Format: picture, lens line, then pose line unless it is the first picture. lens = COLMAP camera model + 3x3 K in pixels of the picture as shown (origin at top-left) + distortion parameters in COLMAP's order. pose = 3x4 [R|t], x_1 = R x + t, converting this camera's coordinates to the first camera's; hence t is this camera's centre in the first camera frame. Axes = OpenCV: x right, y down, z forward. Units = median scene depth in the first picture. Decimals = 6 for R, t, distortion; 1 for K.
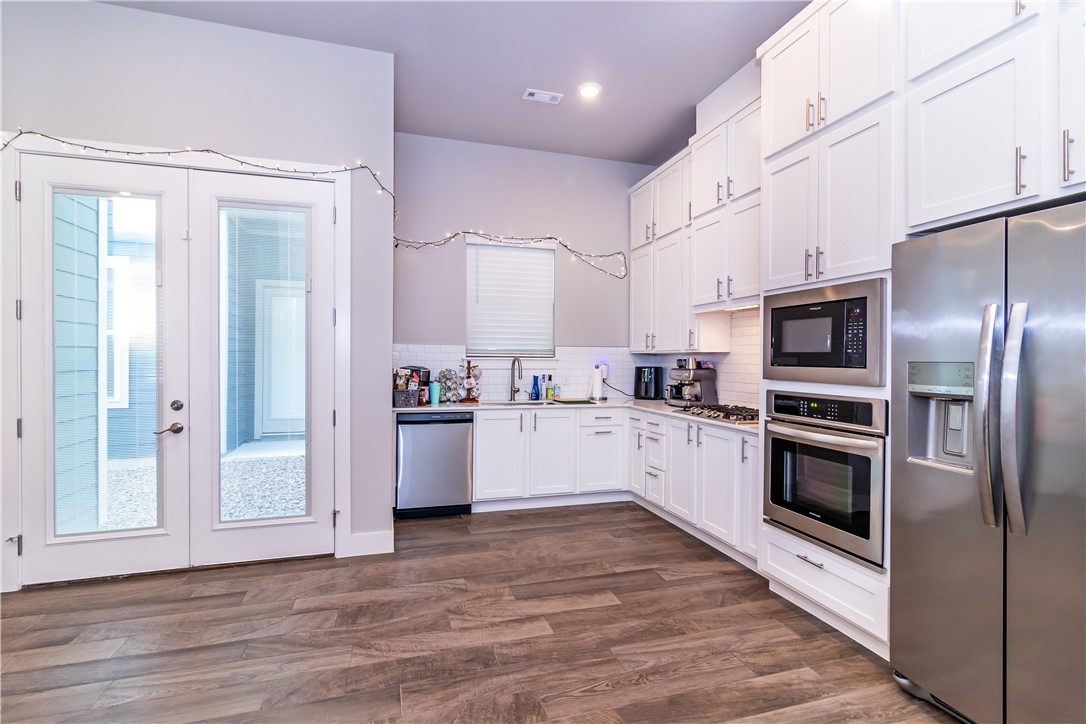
lens RADIAL K [[500.9, 0, 539.7], [0, 500.9, 358.7], [0, 0, 1]] dist [0.000977, 0.000974]
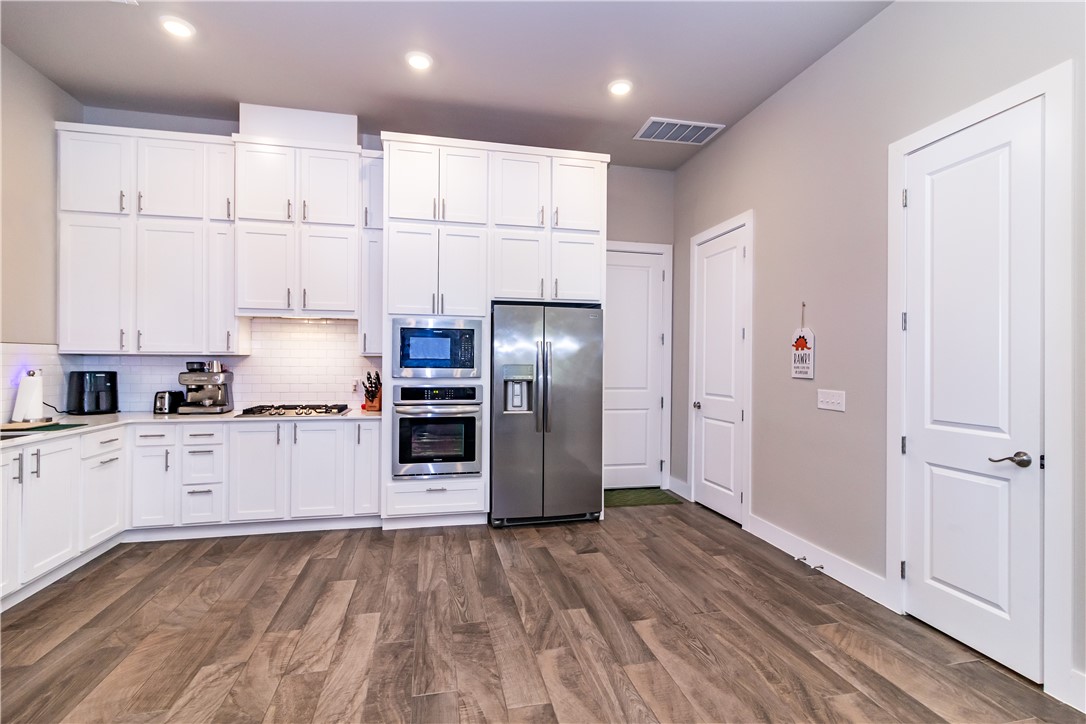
lens RADIAL K [[510.9, 0, 528.4], [0, 510.9, 362.4], [0, 0, 1]] dist [0.001051, 0.000360]
pose [[0.073735, -0.008663, 0.997240, -0.959232], [-0.005647, 0.999943, 0.009104, -0.016508], [-0.997262, -0.006303, 0.073682, 0.530734]]
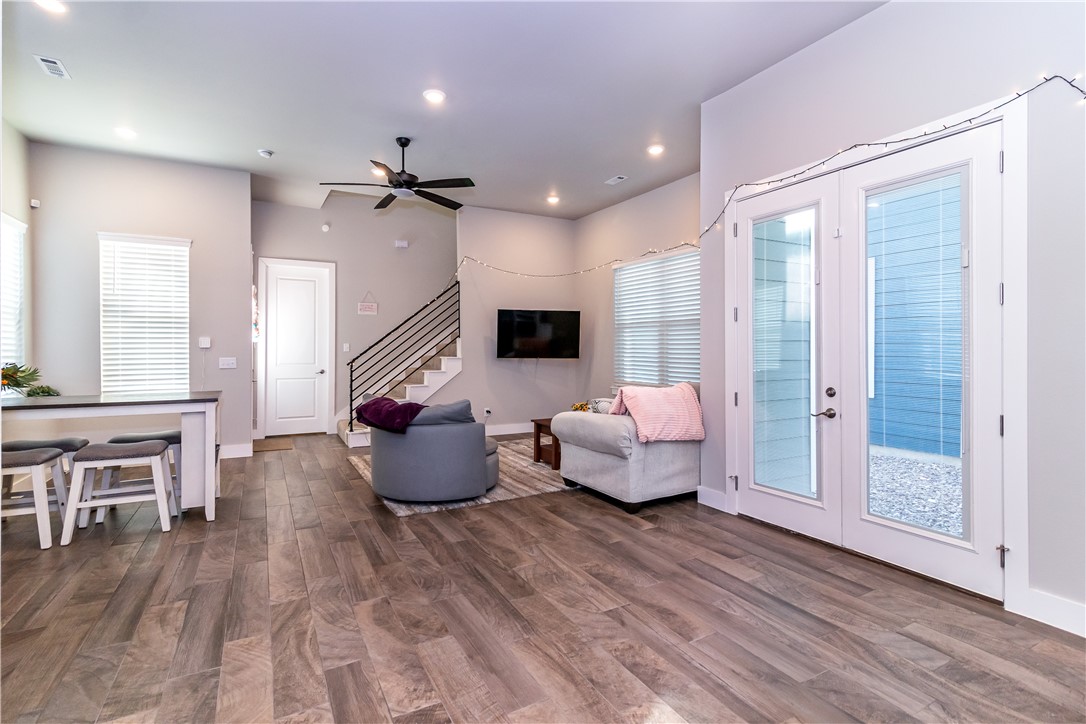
lens RADIAL K [[521.6, 0, 539.2], [0, 521.6, 349.9], [0, 0, 1]] dist [0.019392, -0.000329]
pose [[0.211085, -0.002611, -0.977464, 0.289315], [0.000745, 0.999997, -0.002511, 0.004327], [0.977467, -0.000199, 0.211087, 0.163902]]
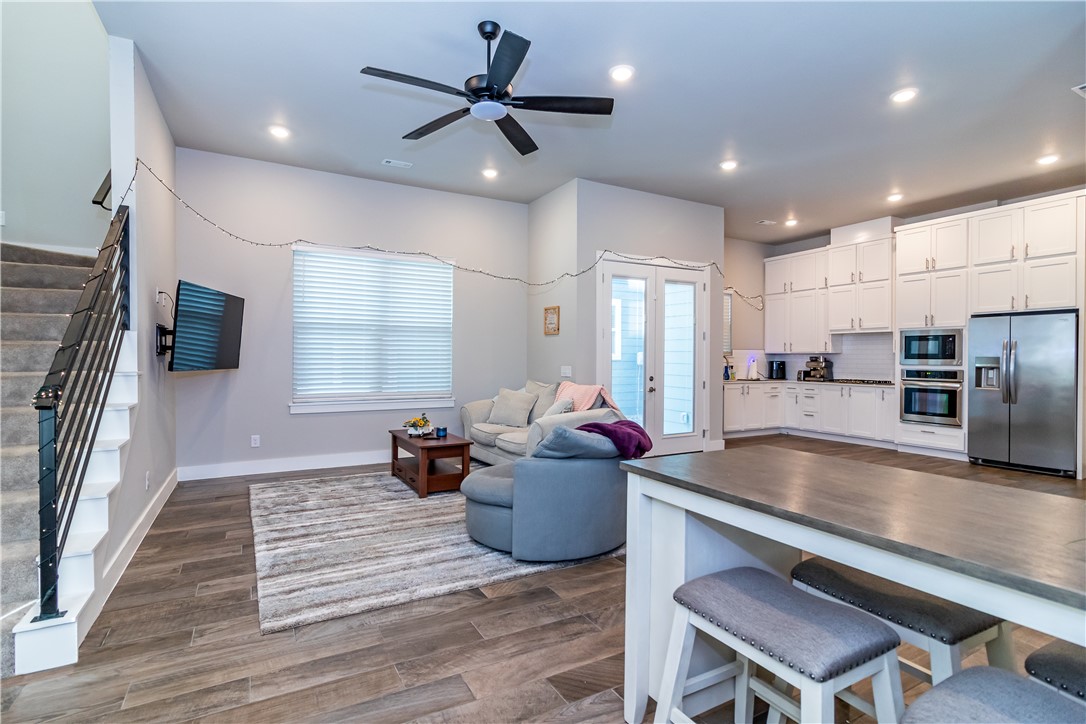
lens RADIAL K [[510.9, 0, 528.4], [0, 510.9, 362.4], [0, 0, 1]] dist [0.001051, 0.000360]
pose [[0.980856, -0.003570, 0.194702, -1.878575], [0.001789, 0.999955, 0.009324, 0.004306], [-0.194726, -0.008797, 0.980818, -1.137808]]
